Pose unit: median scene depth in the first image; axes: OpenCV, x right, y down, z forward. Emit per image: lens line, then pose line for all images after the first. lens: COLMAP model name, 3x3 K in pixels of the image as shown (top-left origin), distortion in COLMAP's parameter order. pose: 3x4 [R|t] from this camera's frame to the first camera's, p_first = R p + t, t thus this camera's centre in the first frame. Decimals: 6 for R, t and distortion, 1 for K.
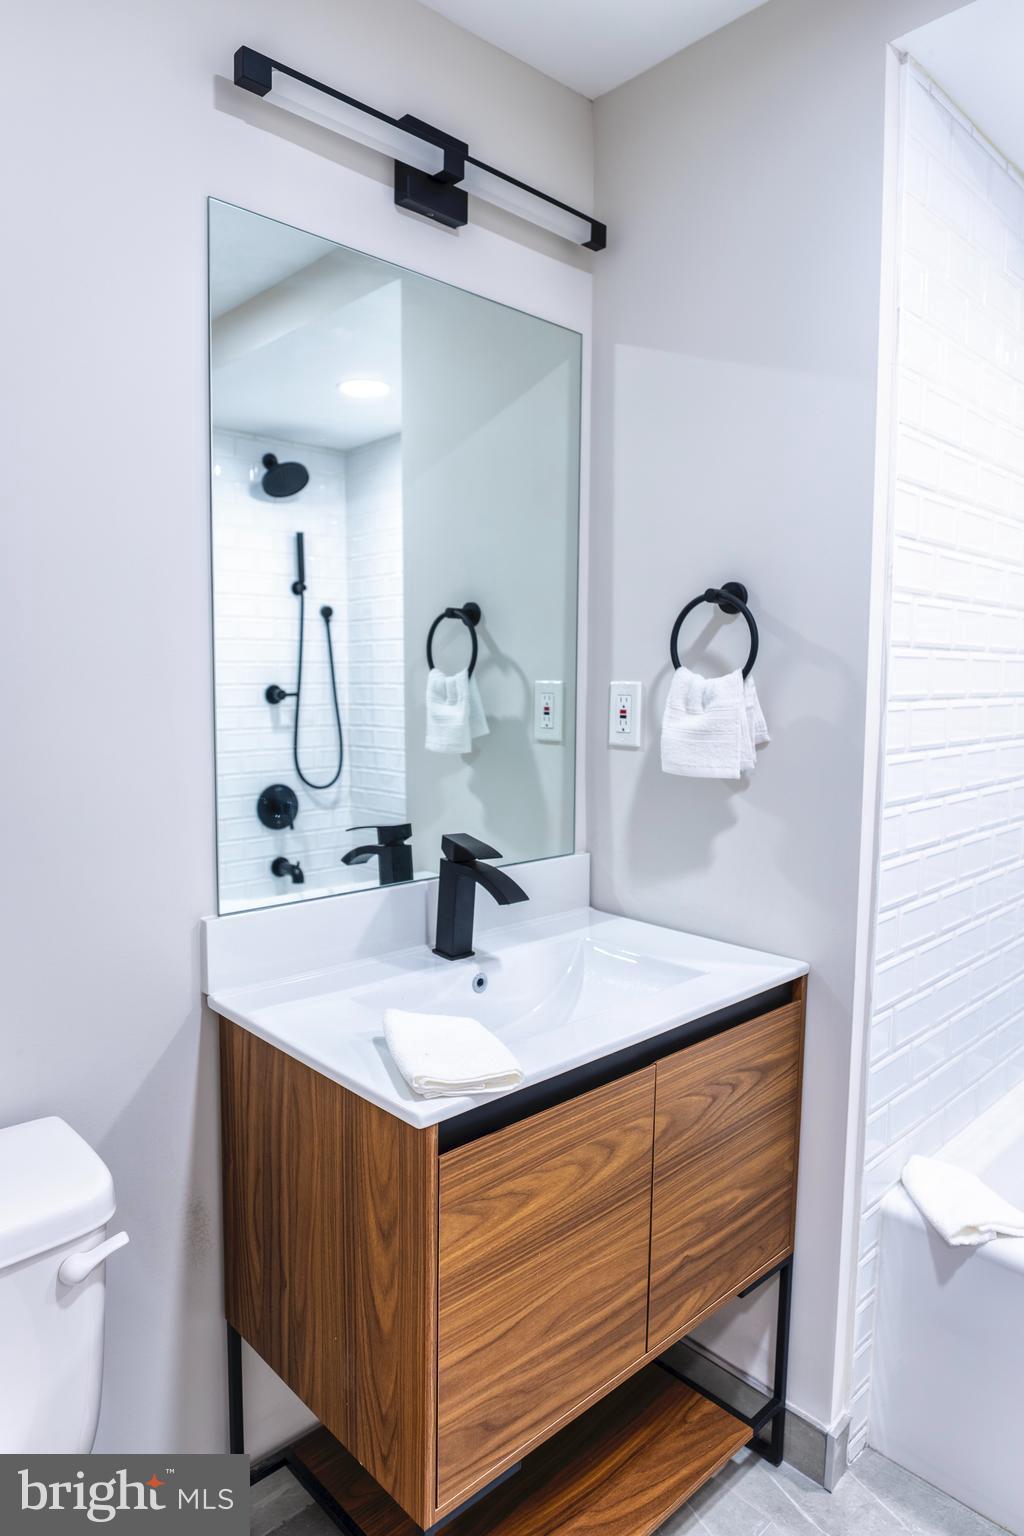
lens RADIAL K [[946.5, 0, 504.1], [0, 946.5, 768.4], [0, 0, 1]] dist [-0.020646, -0.001392]
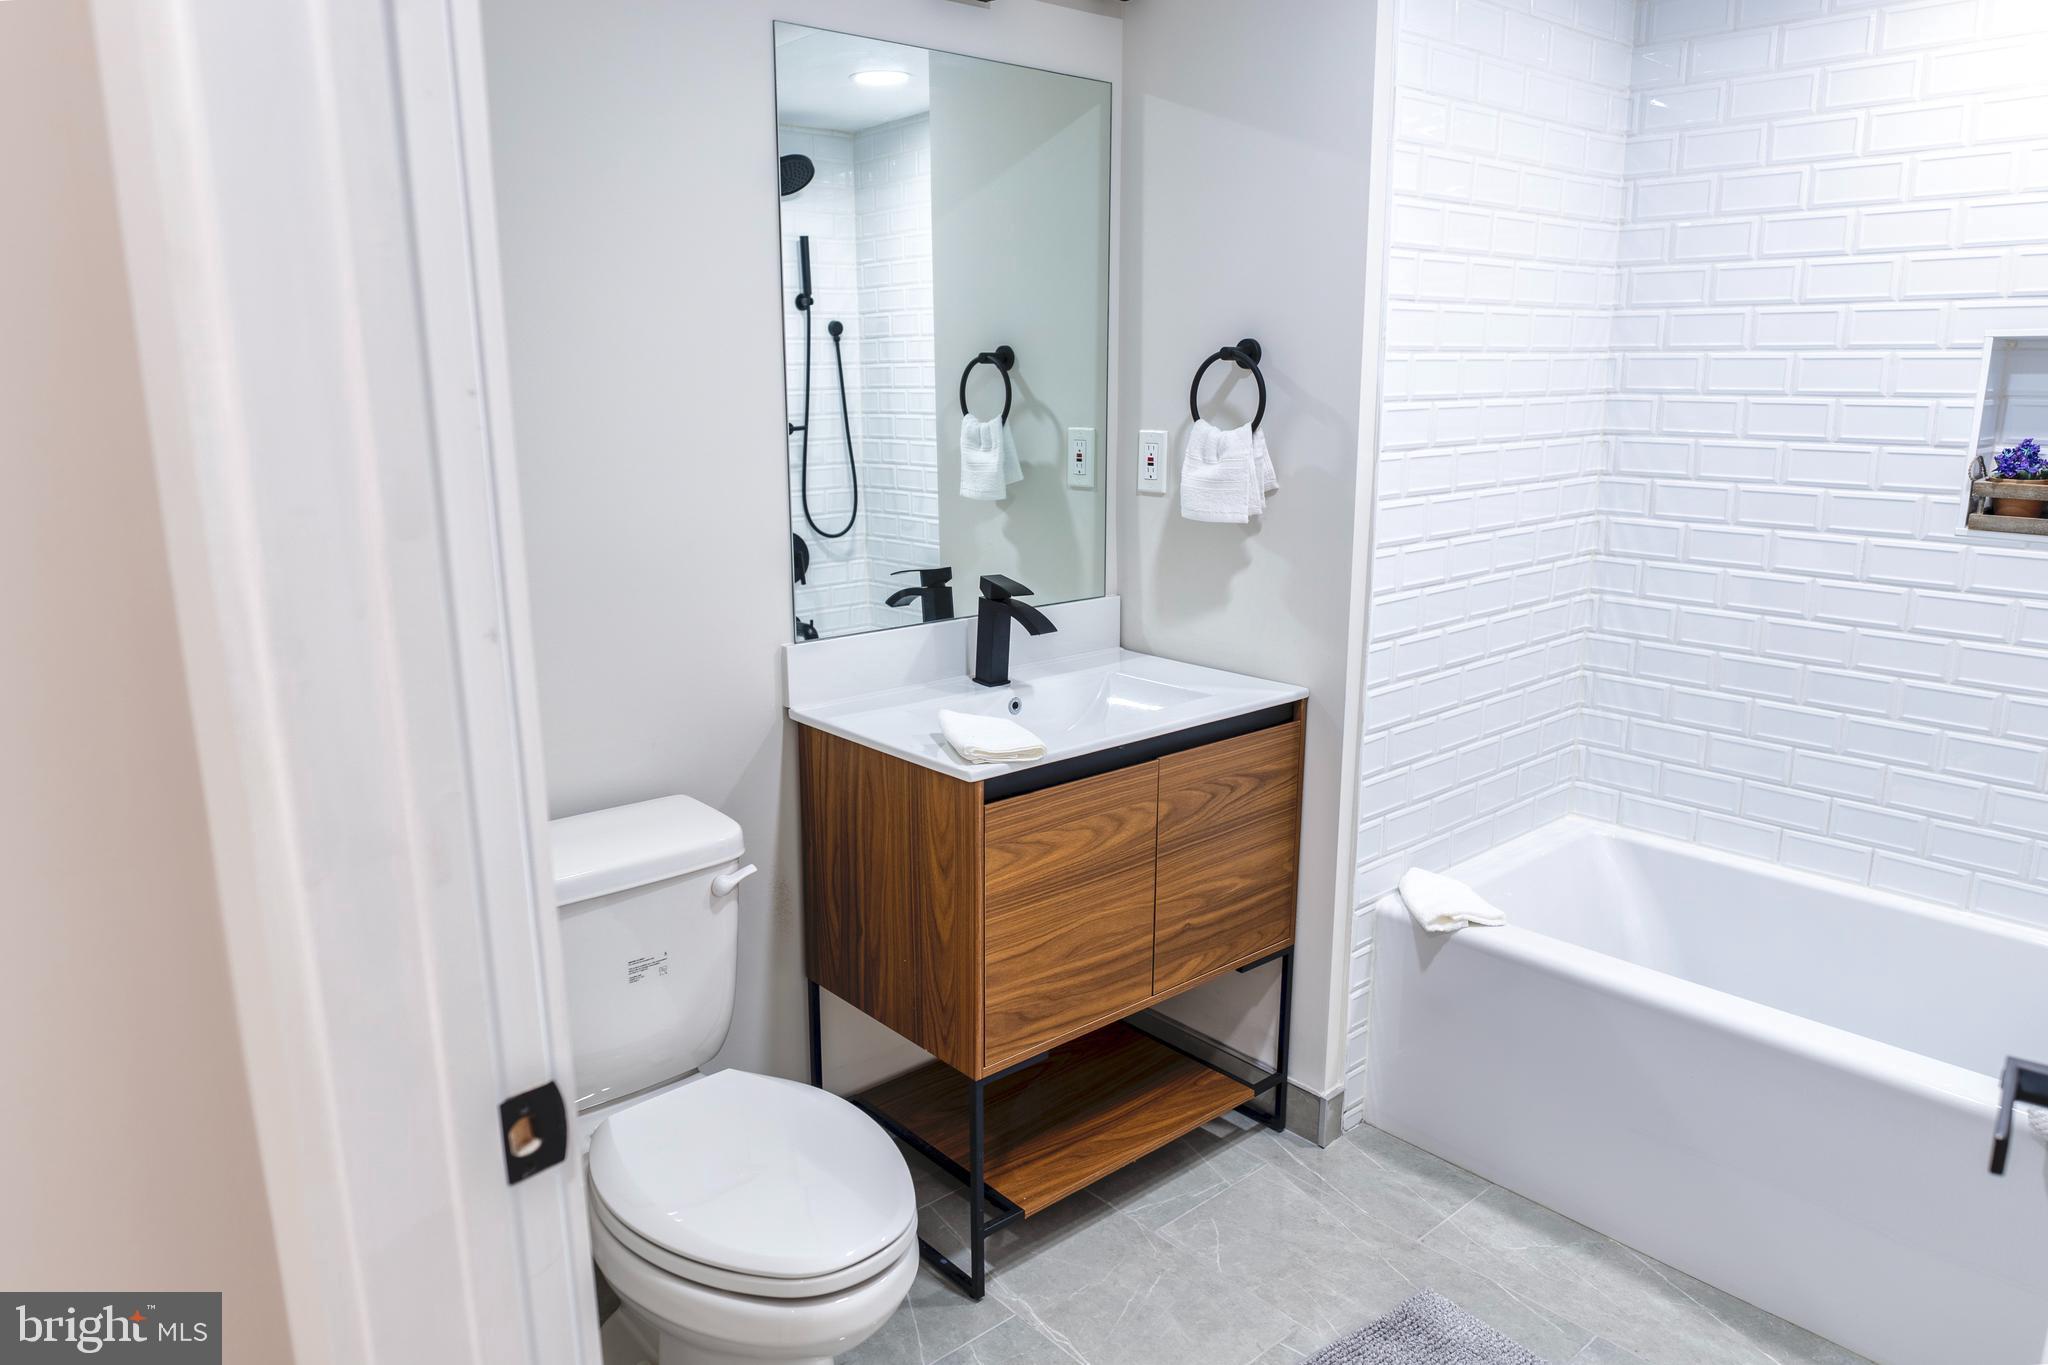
lens RADIAL K [[1378.1, 0, 1007.2], [0, 1378.1, 677.2], [0, 0, 1]] dist [-0.007034, -0.005101]
pose [[0.999359, -0.004284, -0.035548, 0.023823], [0.008606, 0.992452, 0.122328, -0.009960], [0.034756, -0.122555, 0.991853, -0.634631]]
